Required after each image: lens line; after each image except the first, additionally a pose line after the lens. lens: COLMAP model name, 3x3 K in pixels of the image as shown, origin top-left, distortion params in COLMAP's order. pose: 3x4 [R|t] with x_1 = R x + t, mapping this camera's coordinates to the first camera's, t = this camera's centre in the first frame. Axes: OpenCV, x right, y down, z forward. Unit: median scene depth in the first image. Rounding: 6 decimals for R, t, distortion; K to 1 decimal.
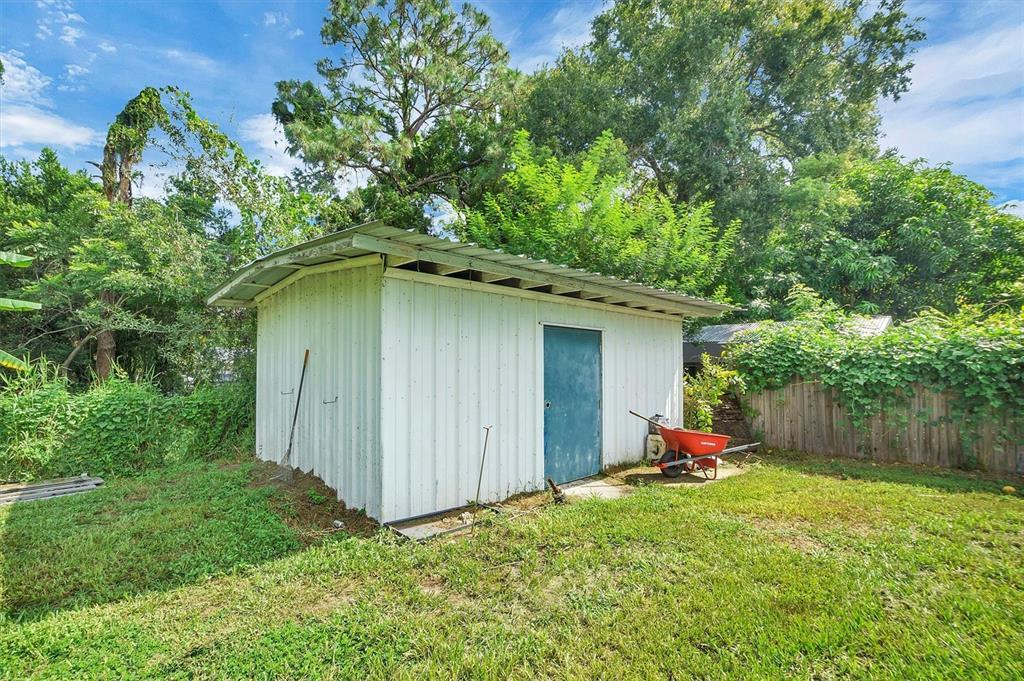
lens RADIAL K [[465.9, 0, 507.8], [0, 465.9, 356.3], [0, 0, 1]] dist [-0.026707, 0.000295]
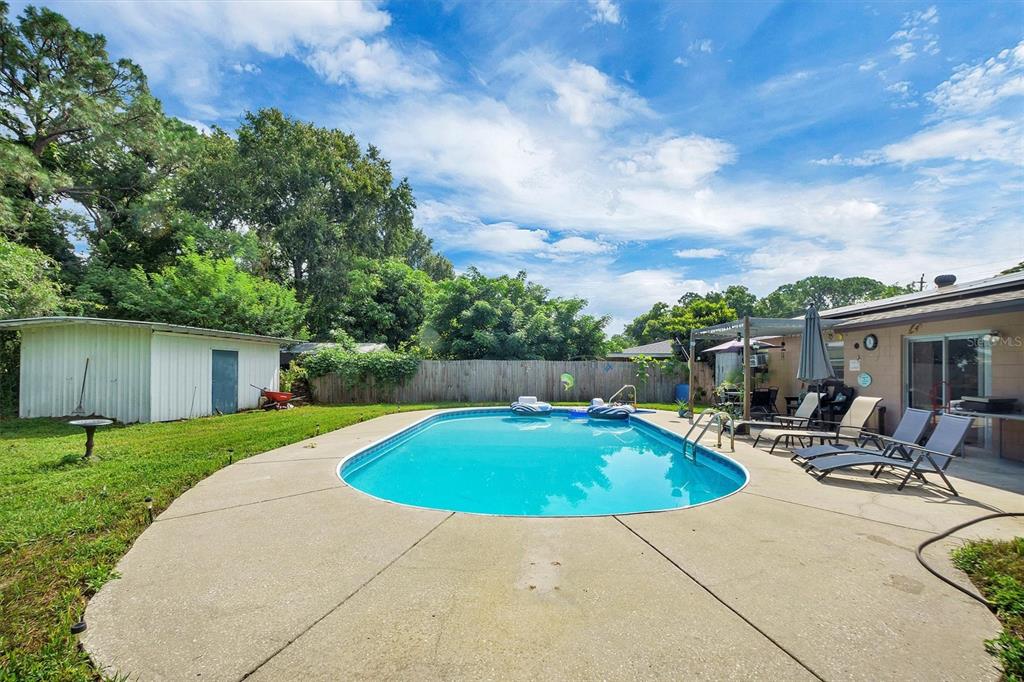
lens RADIAL K [[465.9, 0, 507.8], [0, 465.9, 356.8], [0, 0, 1]] dist [-0.026707, 0.000295]
pose [[0.741722, 0.012842, 0.670584, -0.329379], [-0.013408, 0.999901, -0.004318, -0.031934], [-0.670573, -0.005788, 0.741821, -1.537103]]
